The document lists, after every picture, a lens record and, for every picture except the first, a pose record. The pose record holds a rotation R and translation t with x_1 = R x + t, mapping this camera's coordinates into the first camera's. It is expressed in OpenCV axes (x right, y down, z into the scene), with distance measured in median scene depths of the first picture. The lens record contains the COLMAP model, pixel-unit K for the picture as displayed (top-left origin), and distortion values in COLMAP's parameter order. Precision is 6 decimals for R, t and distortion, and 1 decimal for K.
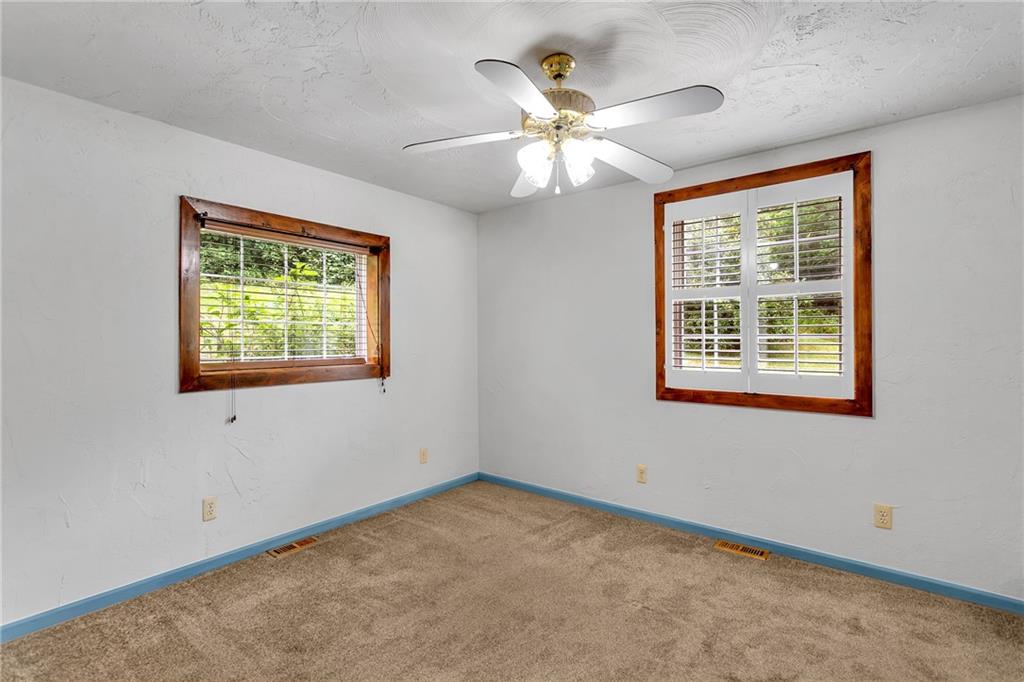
lens RADIAL K [[457.7, 0, 512.0], [0, 457.7, 341.0], [0, 0, 1]] dist [0.000895, 0.000190]
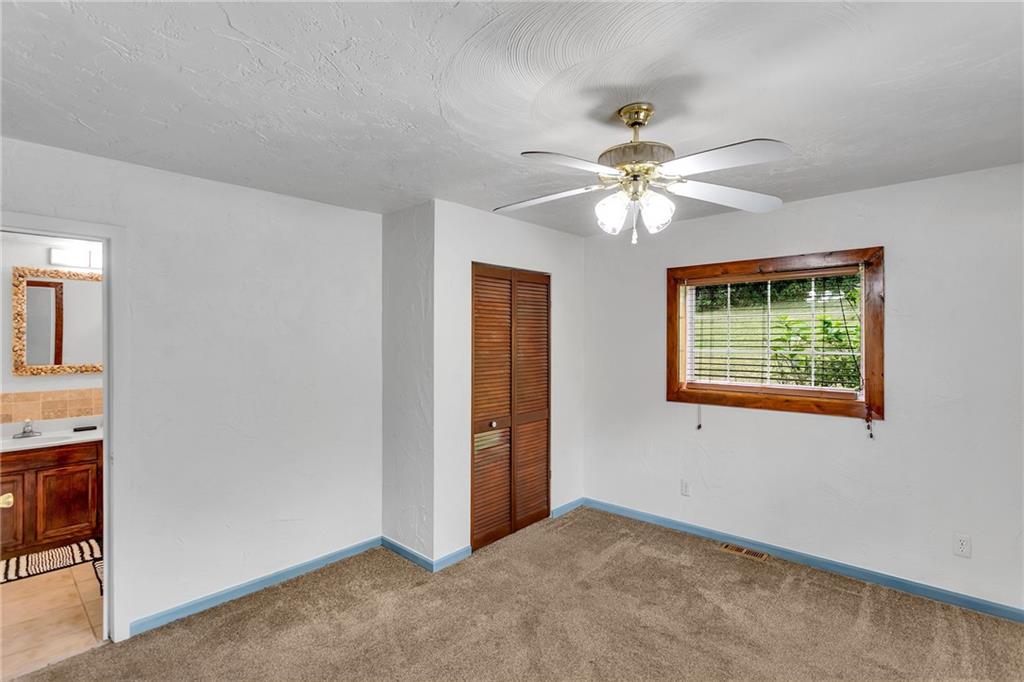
lens RADIAL K [[484.6, 0, 512.0], [0, 484.6, 341.0], [0, 0, 1]] dist [0.001616, 0.000297]
pose [[-0.032377, 0.018705, -0.999301, 0.794055], [0.004546, 0.999817, 0.018567, -0.104340], [0.999465, -0.003942, -0.032456, 0.508703]]
